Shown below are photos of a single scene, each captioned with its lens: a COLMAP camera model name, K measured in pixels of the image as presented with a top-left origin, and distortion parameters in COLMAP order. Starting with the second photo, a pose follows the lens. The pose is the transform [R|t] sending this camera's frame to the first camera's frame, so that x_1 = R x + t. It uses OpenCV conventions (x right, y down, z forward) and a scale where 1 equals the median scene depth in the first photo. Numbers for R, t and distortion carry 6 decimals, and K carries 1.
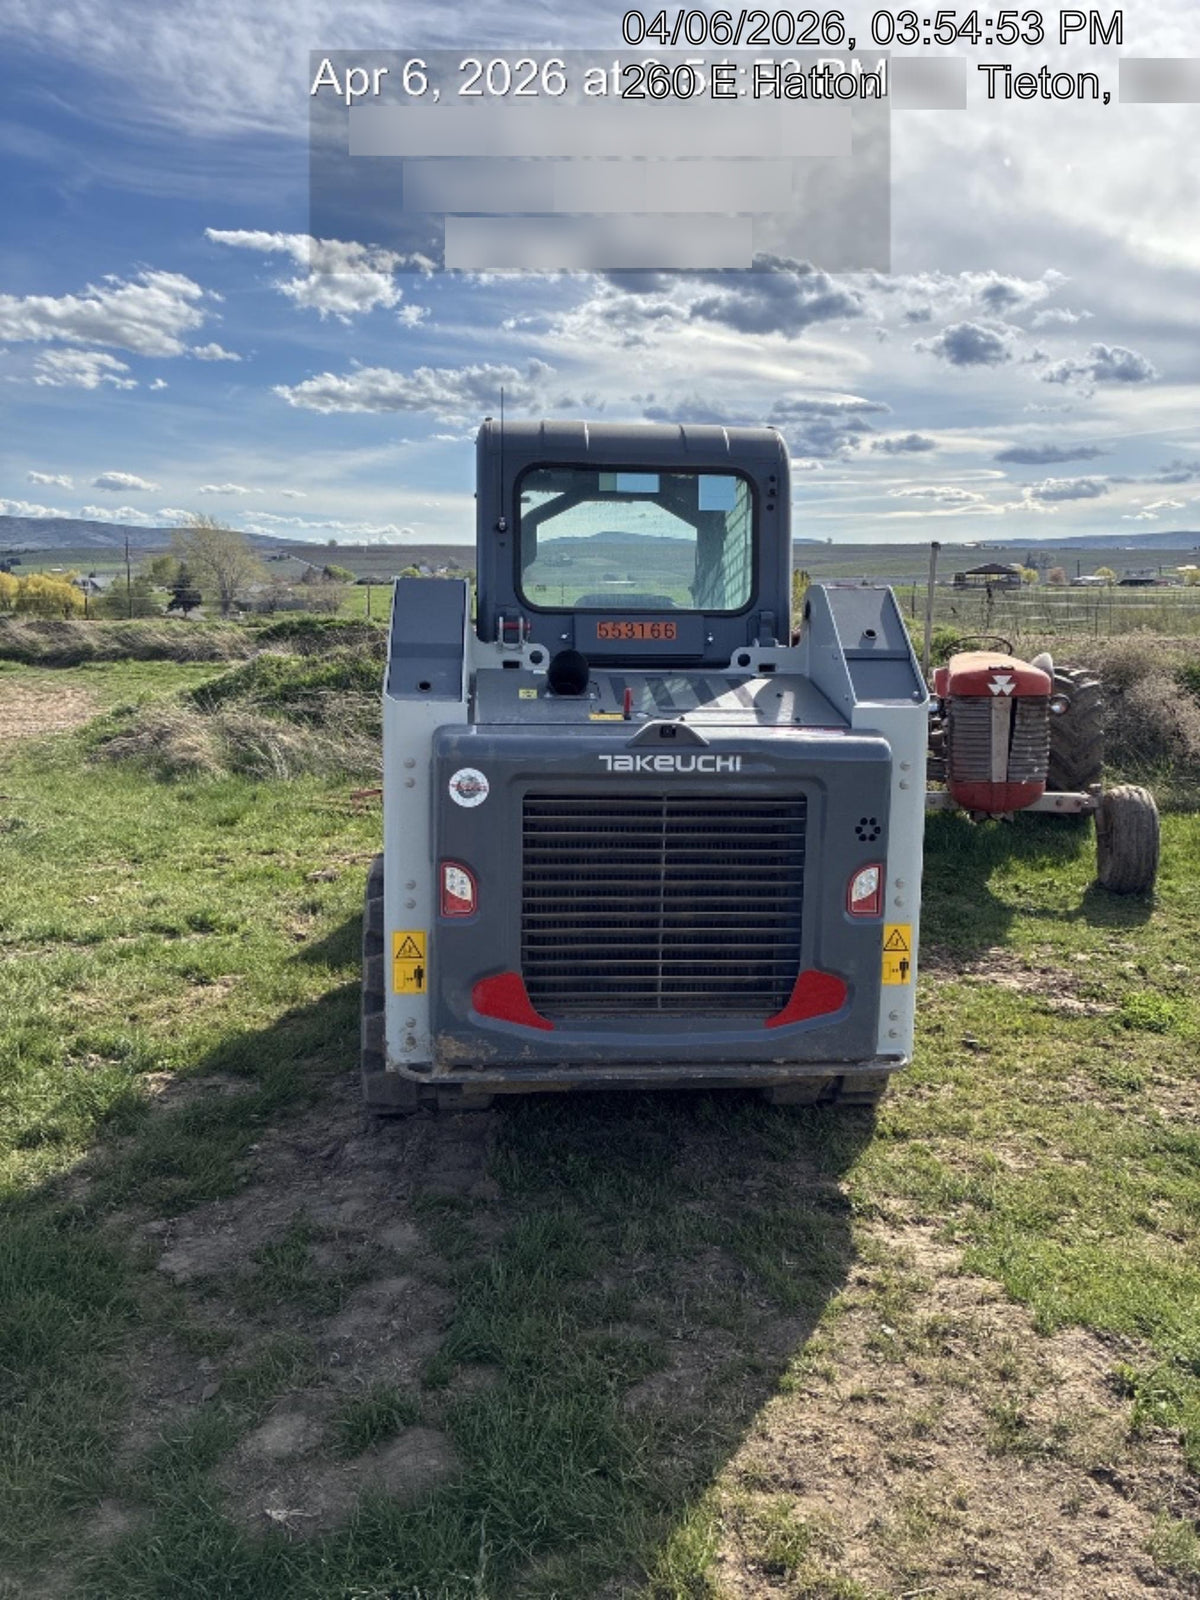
lens RADIAL K [[1221.4, 0, 600.0], [0, 1221.4, 800.0], [0, 0, 1]] dist [0.018041, -0.003378]
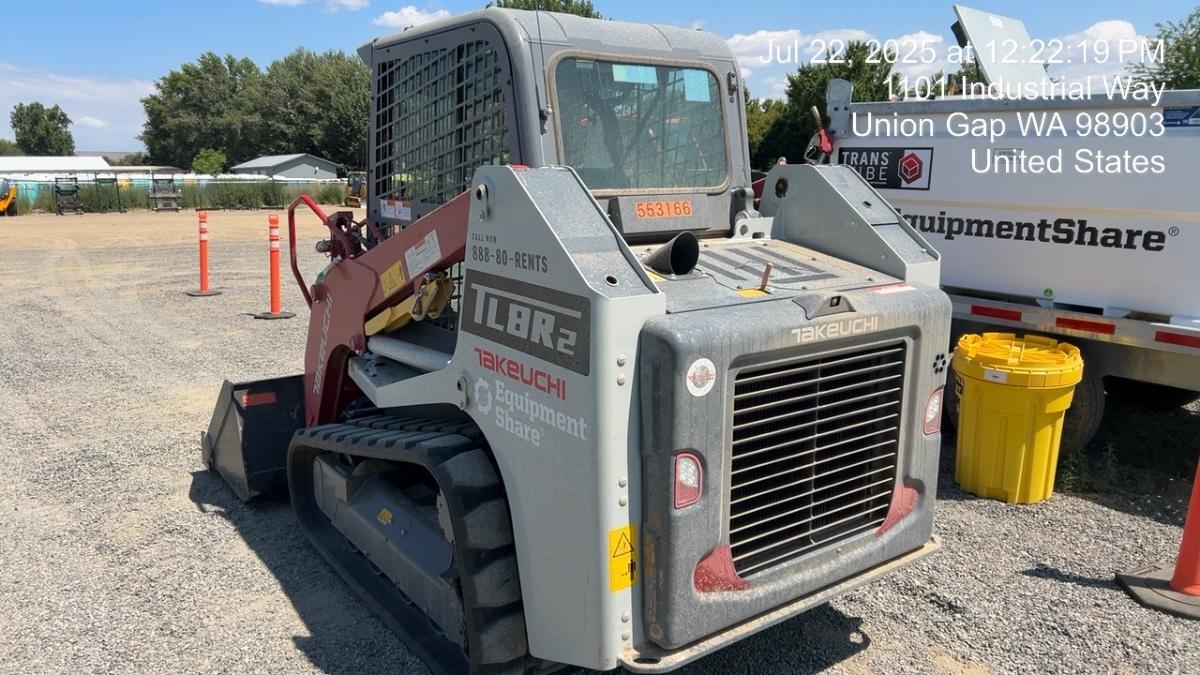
lens RADIAL K [[861.3, 0, 599.5], [0, 861.3, 331.0], [0, 0, 1]] dist [0.092836, -0.000481]
pose [[0.858591, -0.117177, 0.499090, -0.522616], [0.102287, 0.993109, 0.057197, -0.096043], [-0.502353, 0.001942, 0.864660, 0.416463]]
